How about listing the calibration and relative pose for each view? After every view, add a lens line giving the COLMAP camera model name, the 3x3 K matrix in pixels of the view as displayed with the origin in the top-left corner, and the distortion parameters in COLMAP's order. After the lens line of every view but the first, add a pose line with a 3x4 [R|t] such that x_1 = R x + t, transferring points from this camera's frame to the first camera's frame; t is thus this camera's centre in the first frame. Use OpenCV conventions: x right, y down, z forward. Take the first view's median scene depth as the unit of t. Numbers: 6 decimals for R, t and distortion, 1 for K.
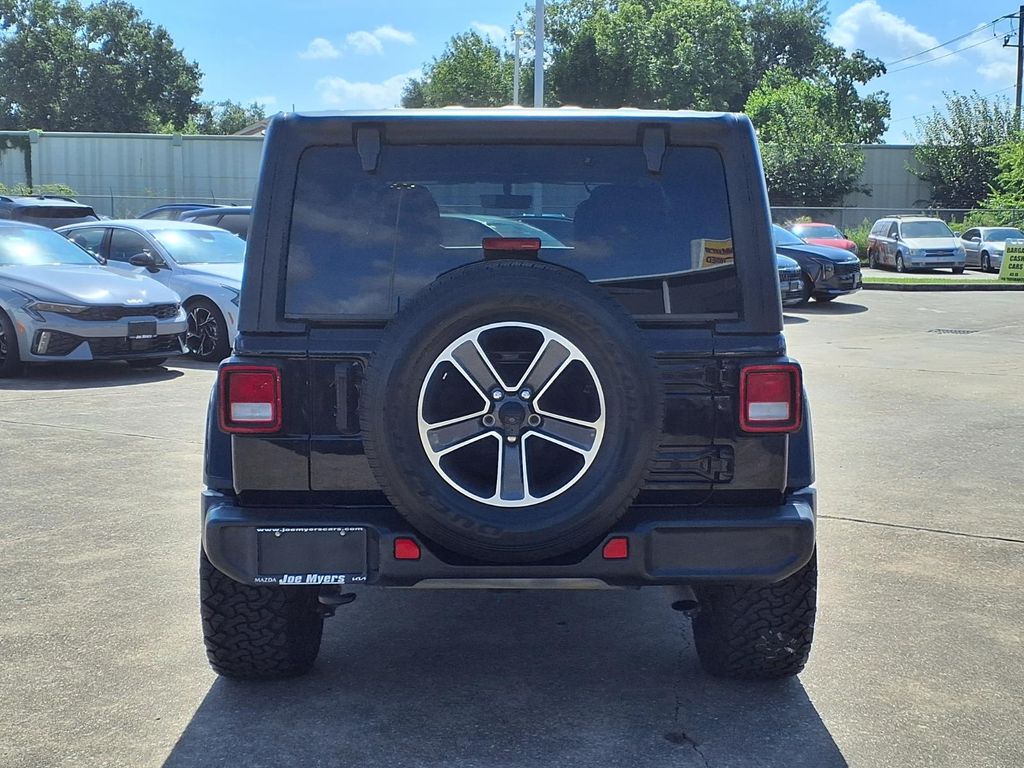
lens RADIAL K [[1452.4, 0, 512.5], [0, 1452.4, 379.7], [0, 0, 1]] dist [0.067740, 0.000000]
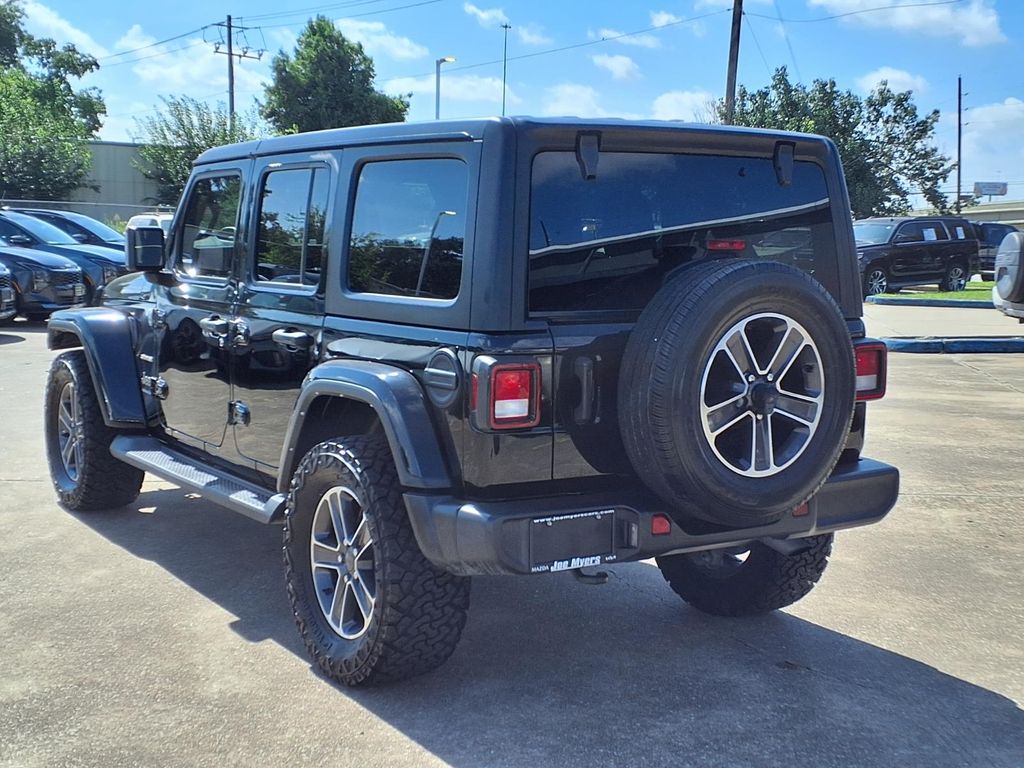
lens RADIAL K [[1452.4, 0, 509.8], [0, 1452.4, 376.4], [0, 0, 1]] dist [0.067740, 0.000000]
pose [[0.841055, -0.045690, 0.539016, -0.072425], [0.045581, 0.998869, 0.013548, -0.001393], [-0.539025, 0.013174, 0.842187, 0.013702]]
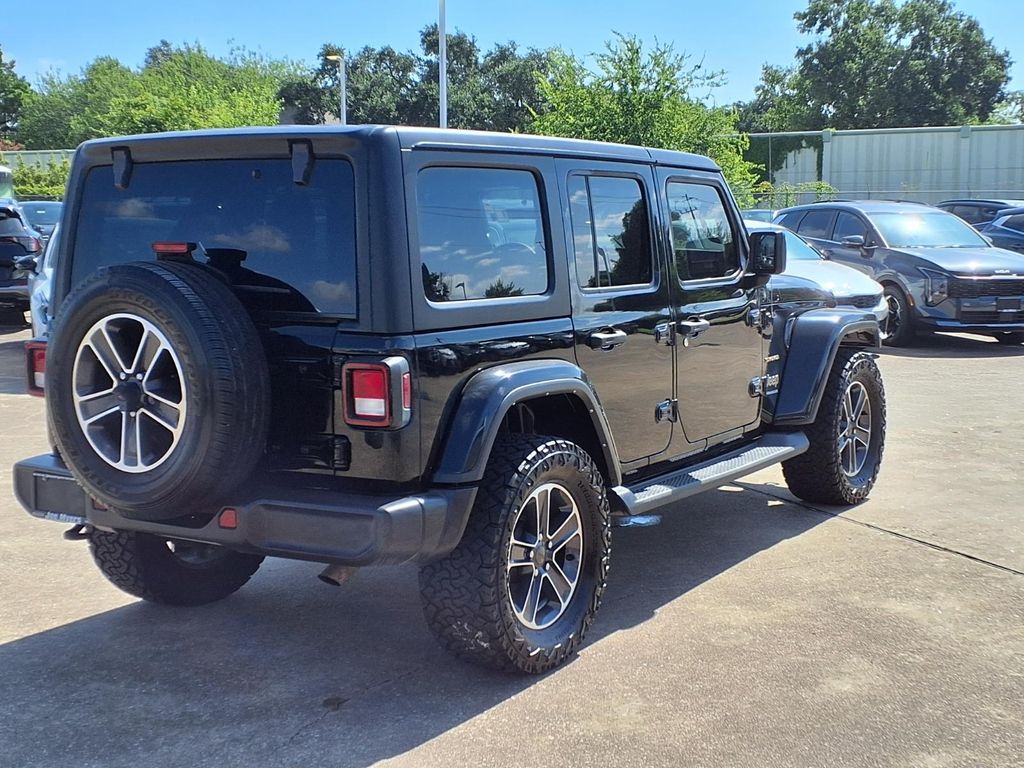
lens RADIAL K [[1452.4, 0, 540.3], [0, 1452.4, 398.6], [0, 0, 1]] dist [0.067740, 0.000000]
pose [[0.836397, 0.064194, -0.544353, 0.085519], [-0.054753, 0.997936, 0.033556, -0.002726], [0.545383, 0.001739, 0.838185, 0.017715]]
